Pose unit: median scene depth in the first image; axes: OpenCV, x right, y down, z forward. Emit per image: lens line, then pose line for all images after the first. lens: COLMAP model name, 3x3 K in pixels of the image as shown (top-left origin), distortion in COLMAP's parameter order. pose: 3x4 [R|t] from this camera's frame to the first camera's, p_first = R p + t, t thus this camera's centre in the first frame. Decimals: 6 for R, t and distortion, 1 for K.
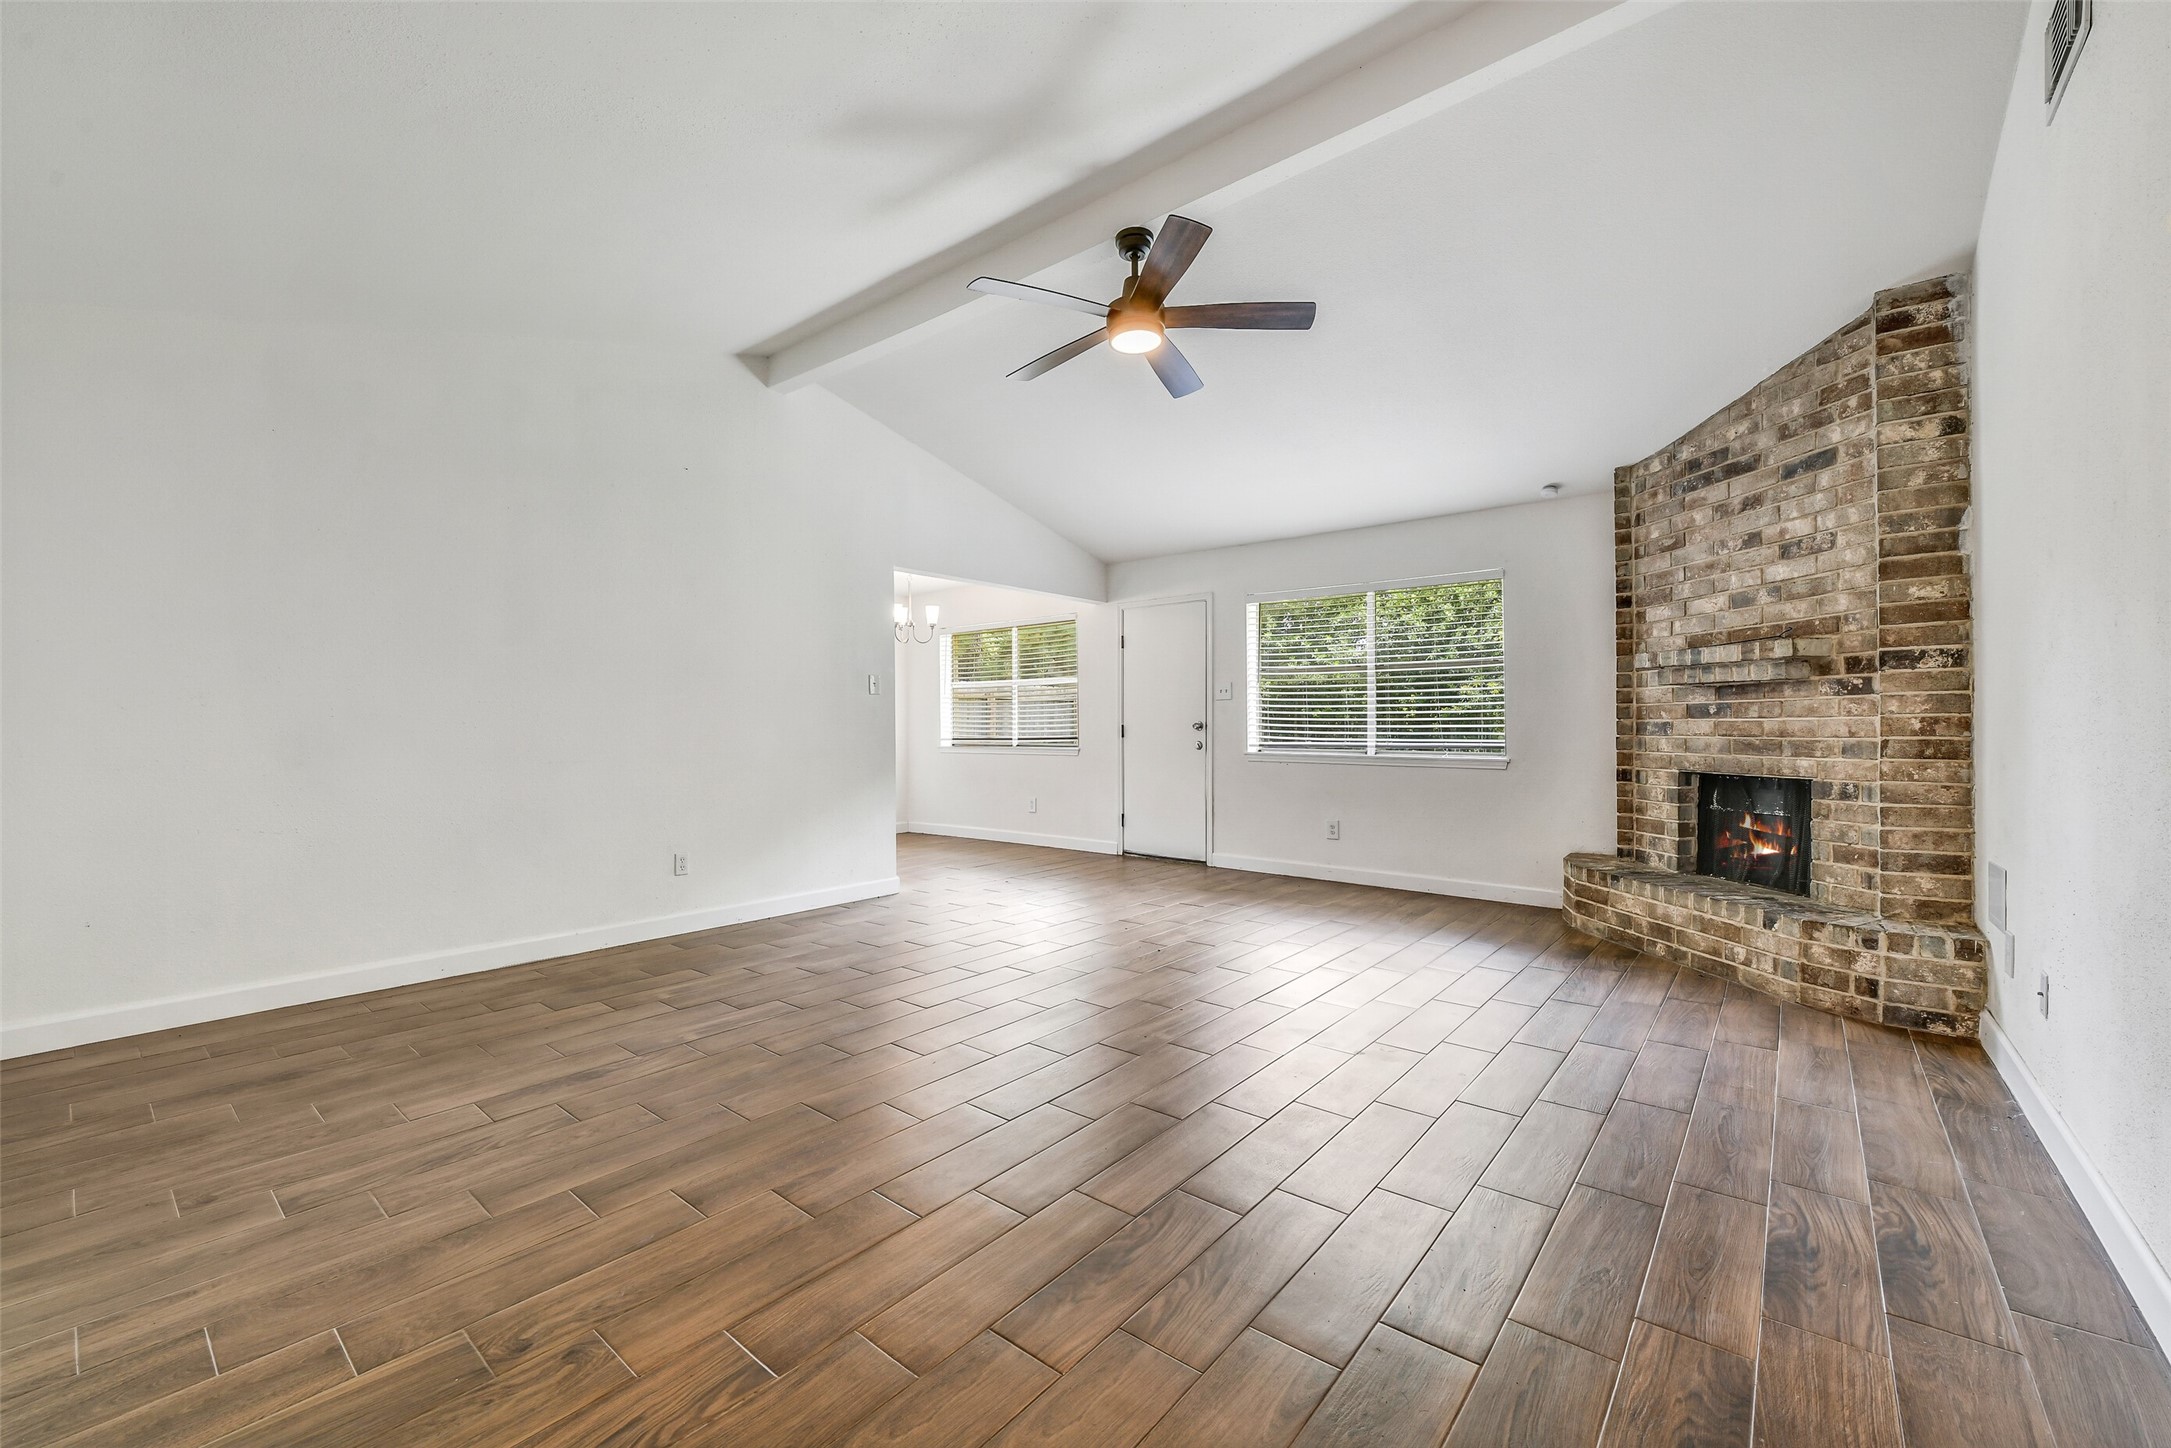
lens RADIAL K [[872.5, 0, 1083.2], [0, 872.5, 719.6], [0, 0, 1]] dist [-0.011474, 0.000212]
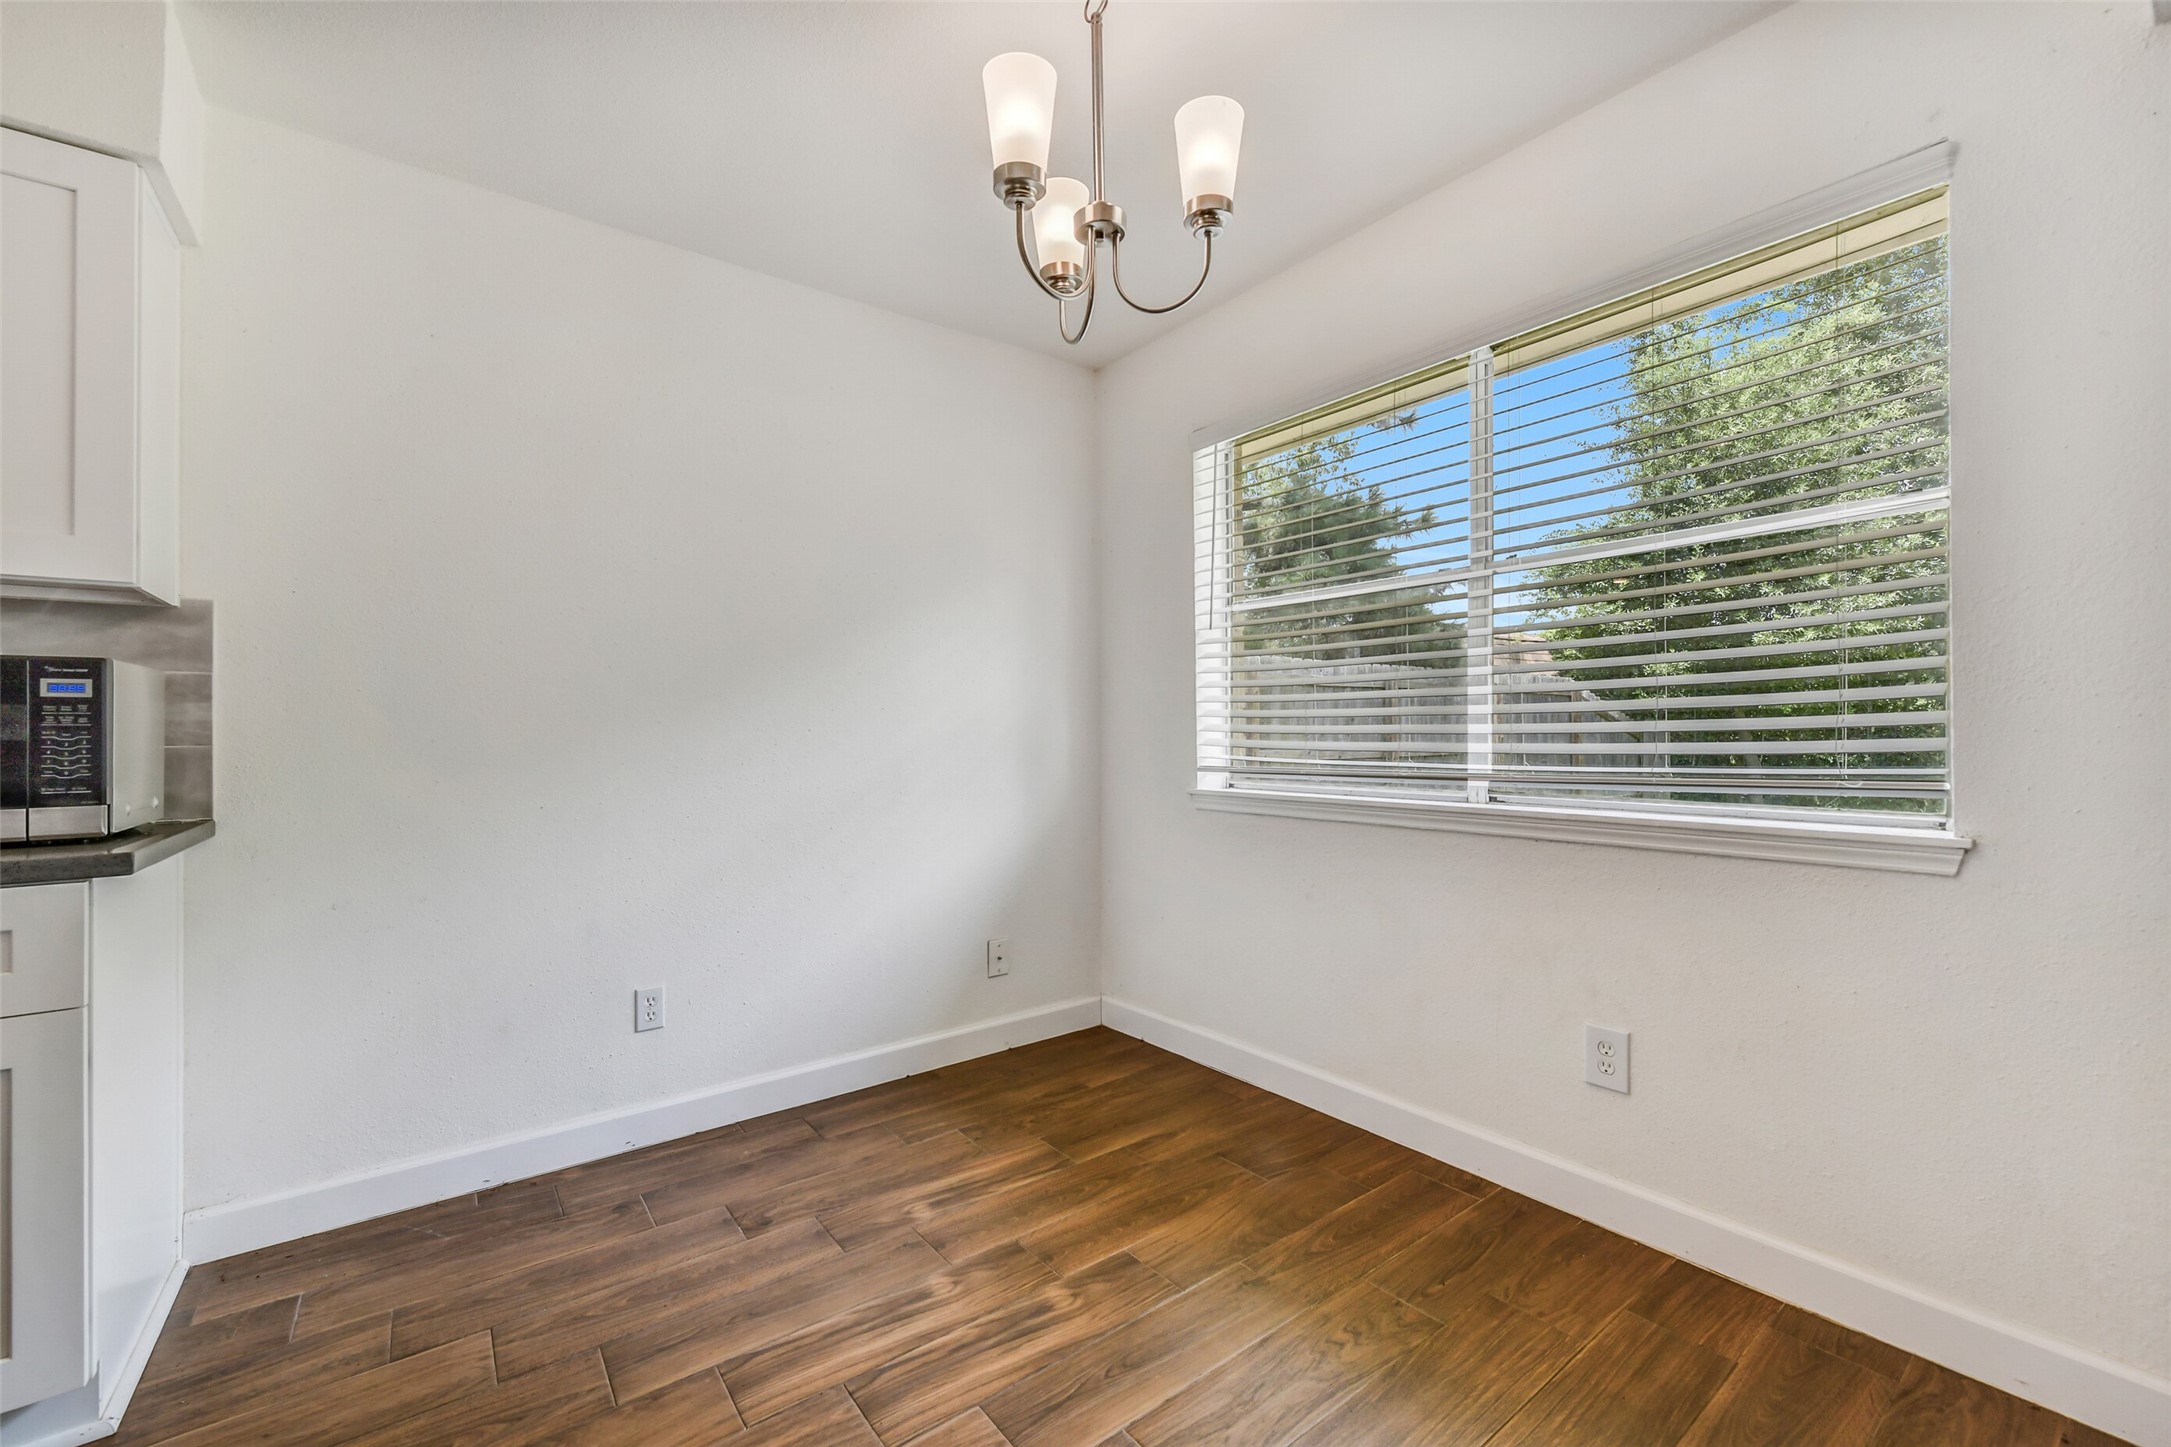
lens RADIAL K [[872.5, 0, 1083.2], [0, 872.5, 719.1], [0, 0, 1]] dist [-0.011474, 0.000212]
pose [[0.974038, -0.007495, -0.226259, -0.304216], [0.007839, 0.999969, 0.000621, 0.013567], [0.226248, -0.002378, 0.974067, 1.576333]]
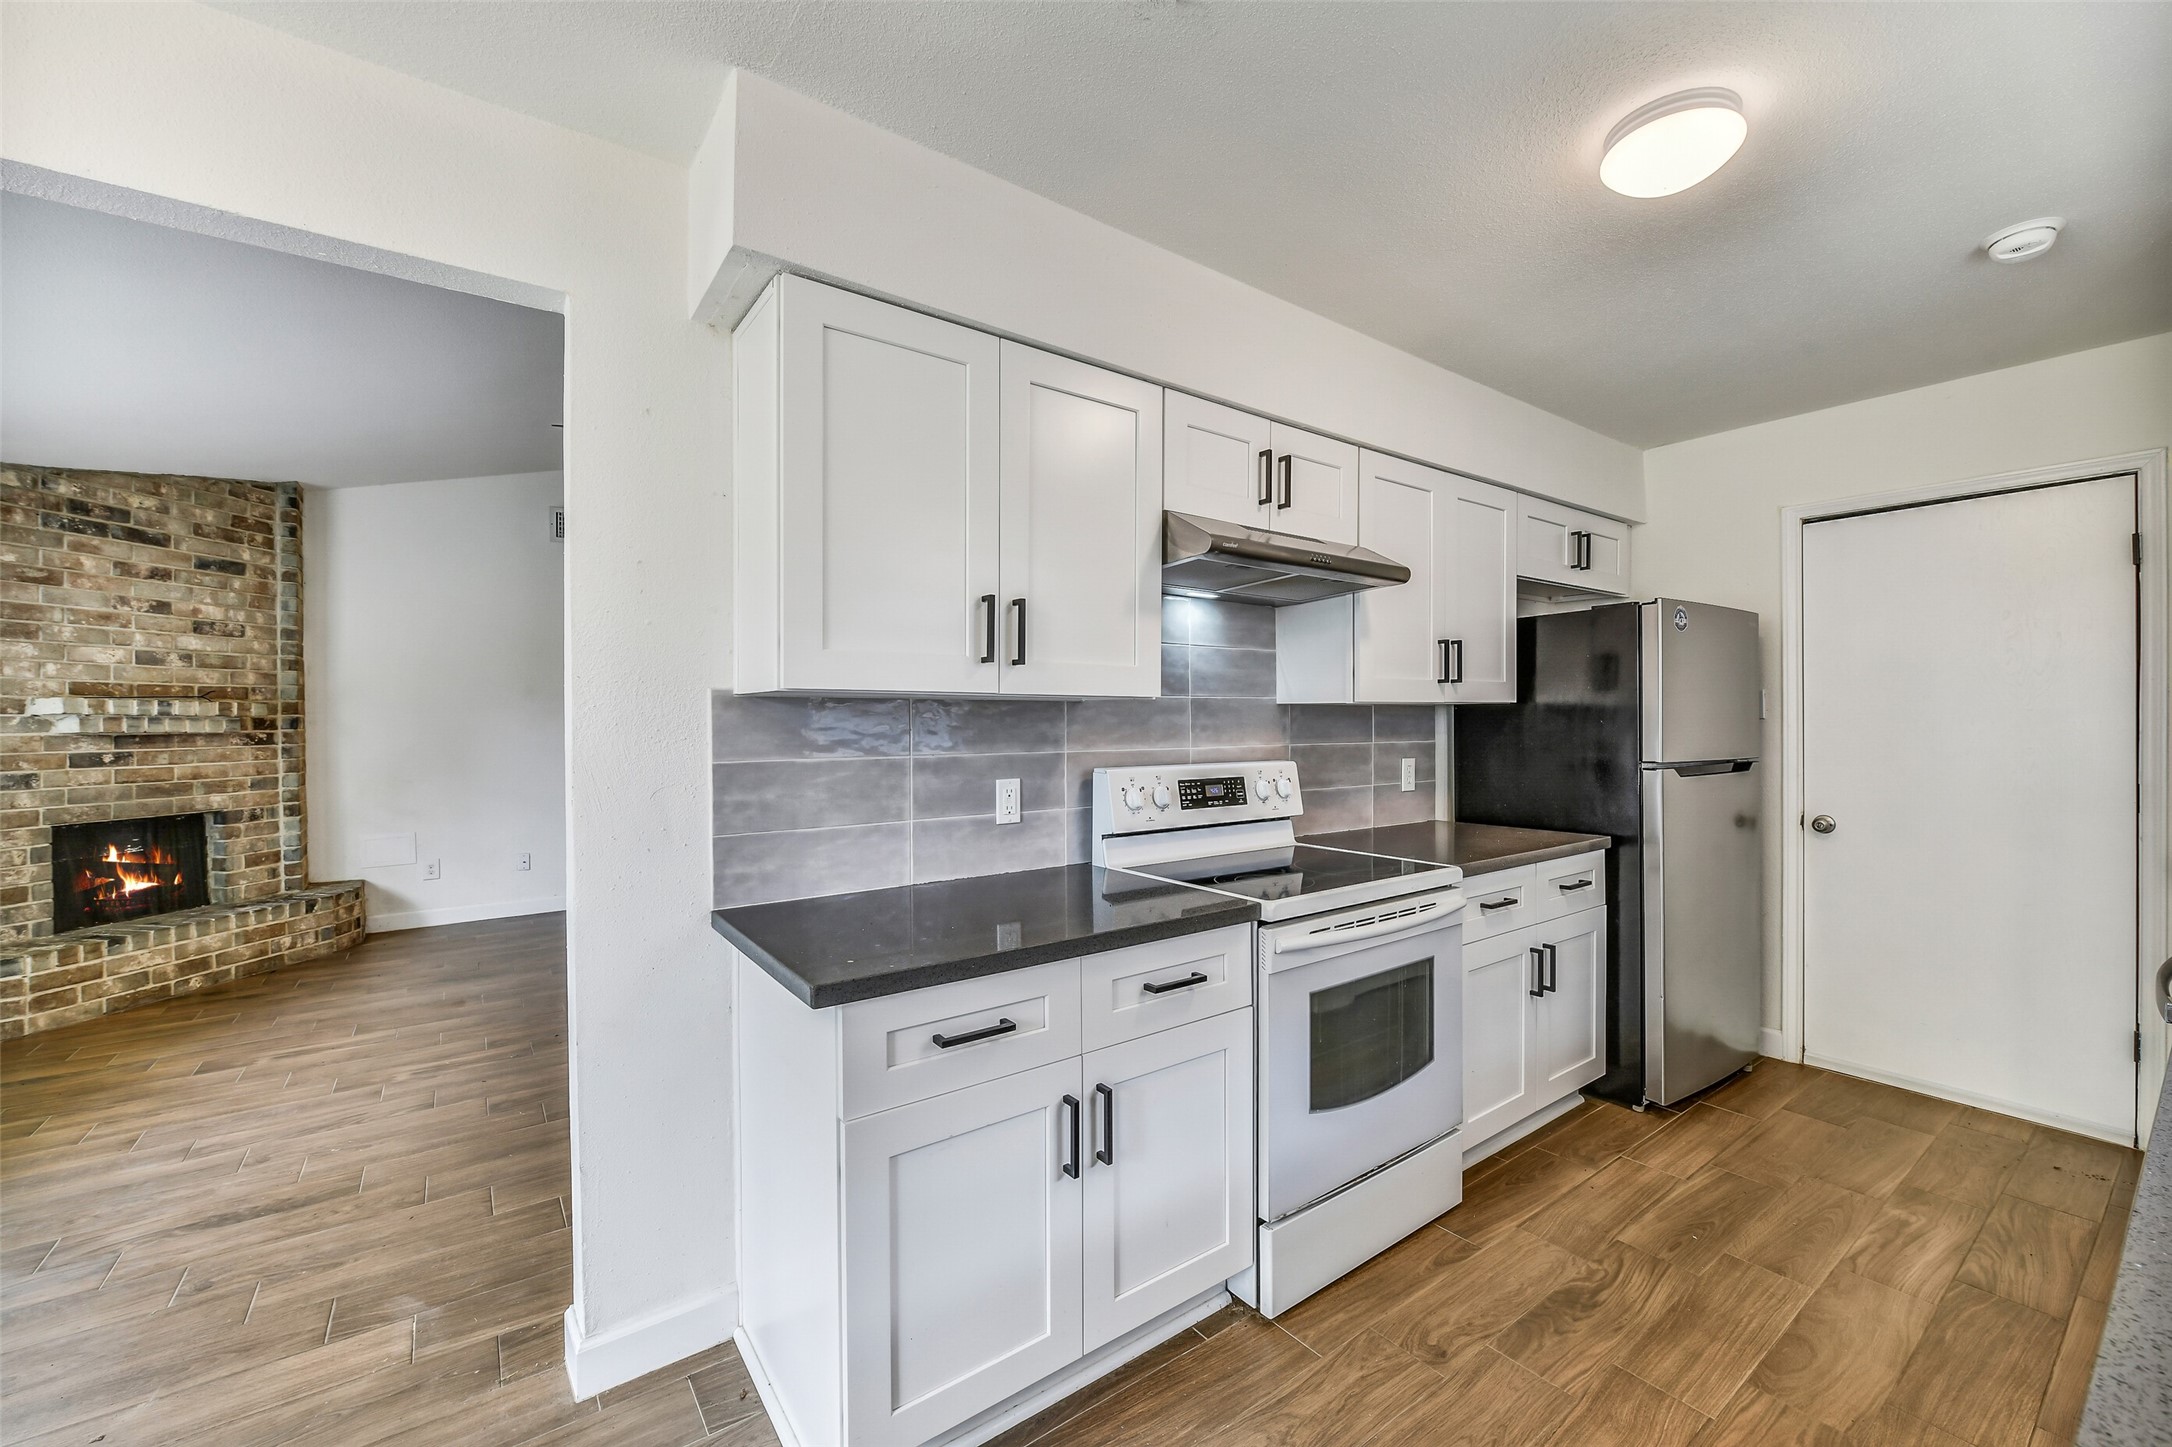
lens RADIAL K [[865.9, 0, 1084.7], [0, 865.9, 748.5], [0, 0, 1]] dist [-0.010691, 0.000164]
pose [[-0.969566, 0.003664, 0.244801, -0.710874], [0.009339, 0.999714, 0.022026, -0.038714], [-0.244650, 0.023642, -0.969323, 1.901676]]
